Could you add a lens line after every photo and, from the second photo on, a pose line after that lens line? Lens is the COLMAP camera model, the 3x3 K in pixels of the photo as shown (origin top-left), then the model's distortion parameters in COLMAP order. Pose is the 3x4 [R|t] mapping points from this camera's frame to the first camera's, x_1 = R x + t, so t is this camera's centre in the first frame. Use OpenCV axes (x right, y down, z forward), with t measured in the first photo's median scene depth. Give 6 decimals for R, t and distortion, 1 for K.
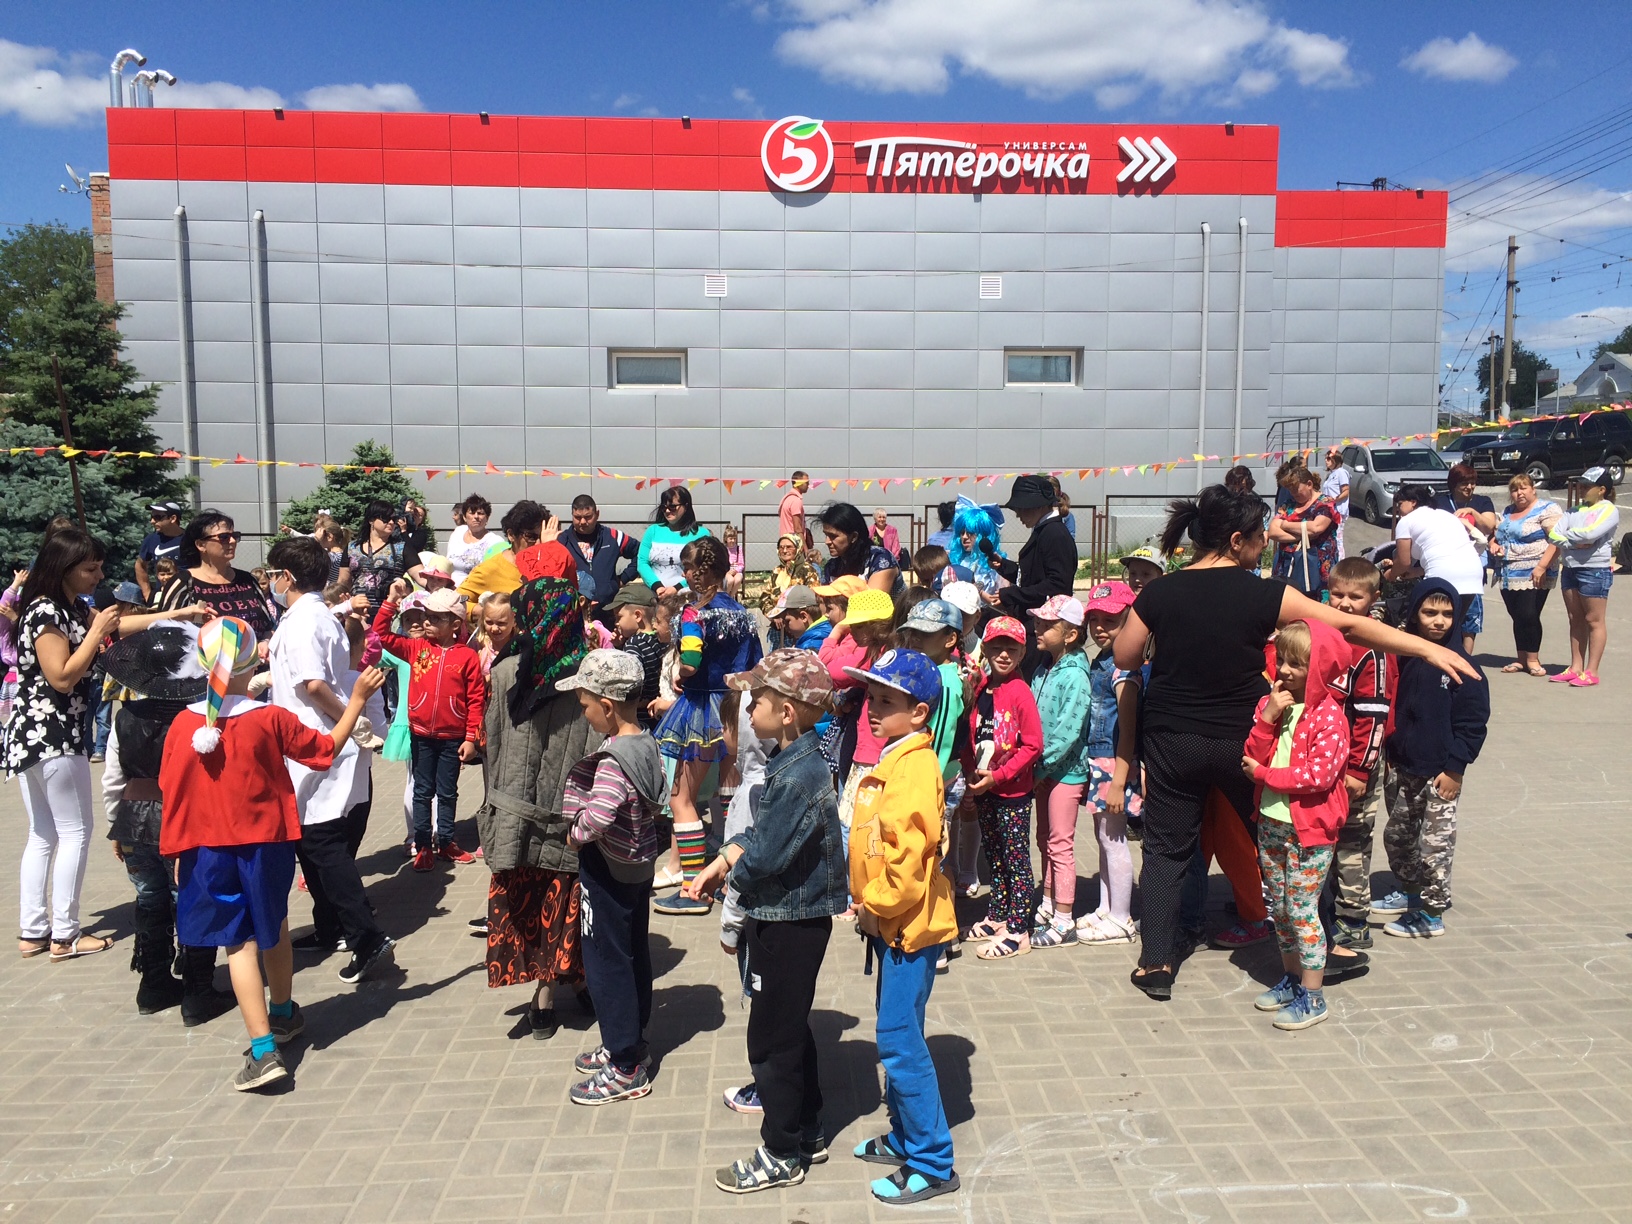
lens RADIAL K [[1388.8, 0, 816.0], [0, 1388.8, 612.0], [0, 0, 1]] dist [0.070065, -0.138368]
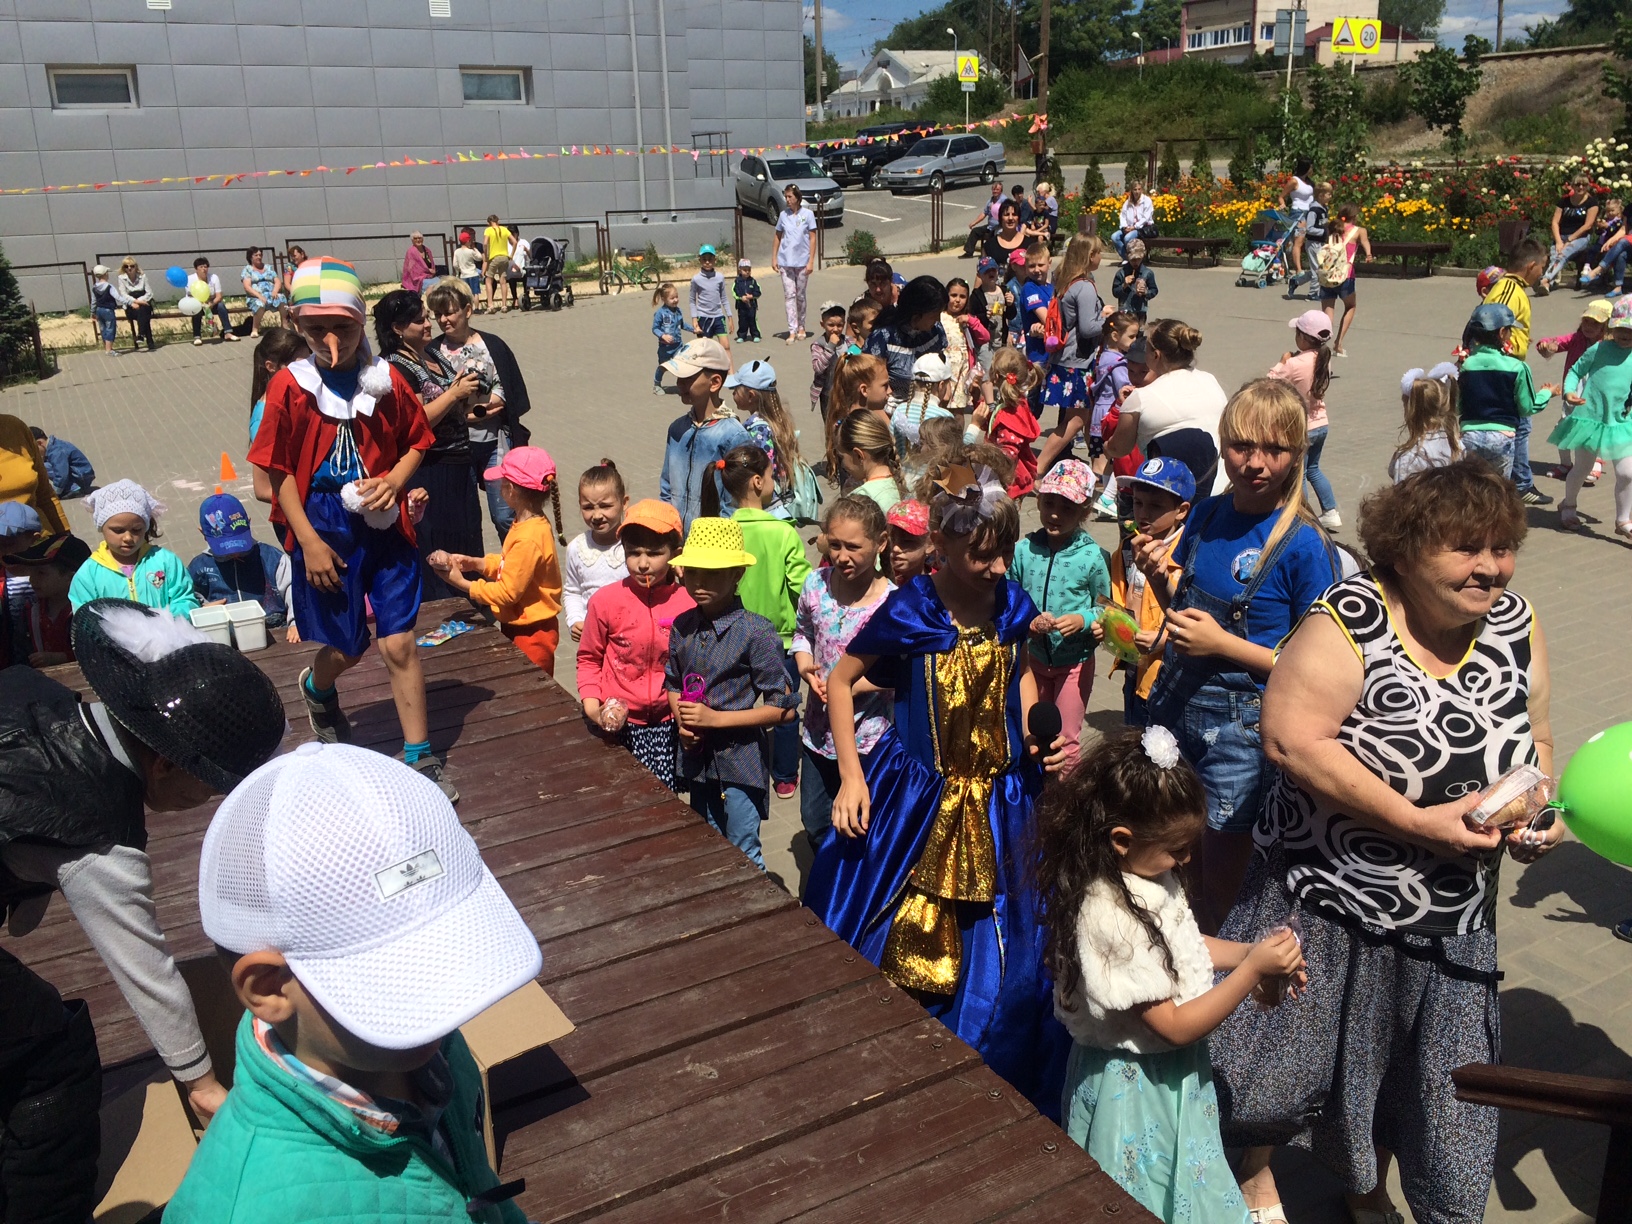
lens RADIAL K [[1388.8, 0, 816.0], [0, 1388.8, 612.0], [0, 0, 1]] dist [0.070065, -0.138368]
pose [[0.889941, -0.155849, 0.428622, -0.146857], [0.063756, 0.973087, 0.221445, -0.003448], [-0.451598, -0.169745, 0.875925, -0.131772]]
